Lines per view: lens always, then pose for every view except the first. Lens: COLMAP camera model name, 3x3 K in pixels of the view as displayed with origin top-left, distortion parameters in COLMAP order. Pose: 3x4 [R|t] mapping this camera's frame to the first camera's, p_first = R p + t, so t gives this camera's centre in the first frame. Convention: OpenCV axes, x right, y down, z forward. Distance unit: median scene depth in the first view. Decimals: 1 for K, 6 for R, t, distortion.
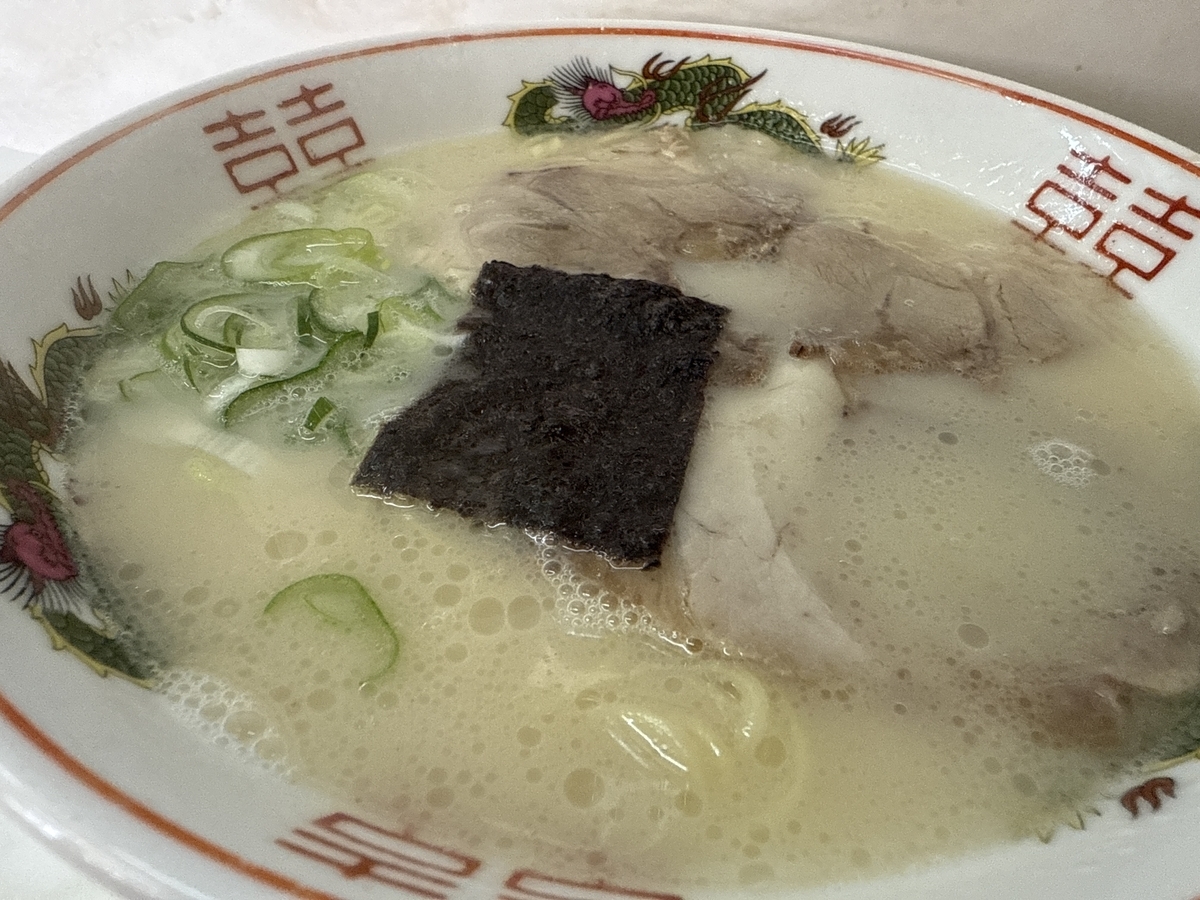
lens RADIAL K [[865.6, 0, 599.3], [0, 865.6, 450.0], [0, 0, 1]] dist [0.001169, -0.000618]
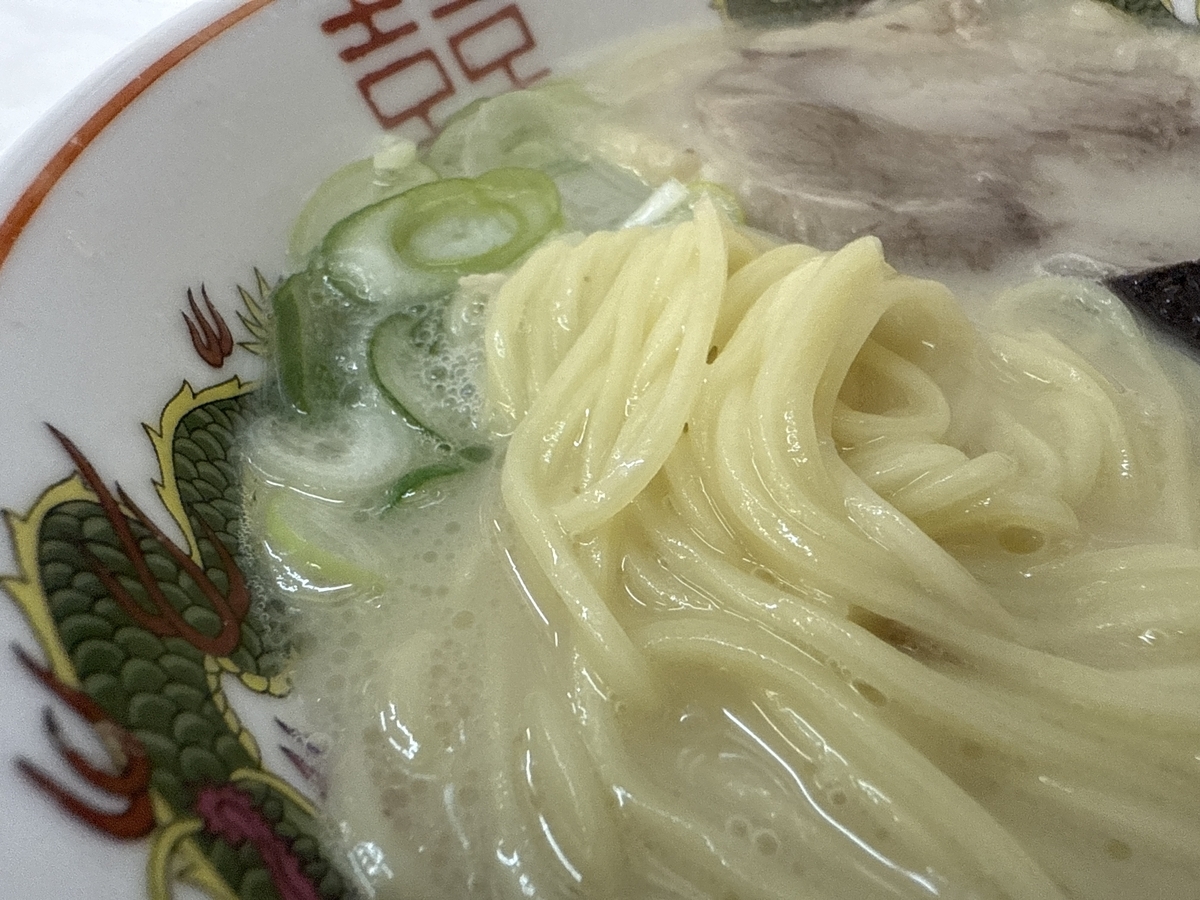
lens RADIAL K [[865.6, 0, 599.6], [0, 865.6, 450.0], [0, 0, 1]] dist [0.001169, -0.000618]
pose [[-0.561900, -0.595174, 0.574488, -0.064621], [0.568076, 0.227188, 0.790997, -0.546997], [-0.601297, 0.770814, 0.210446, 0.834293]]
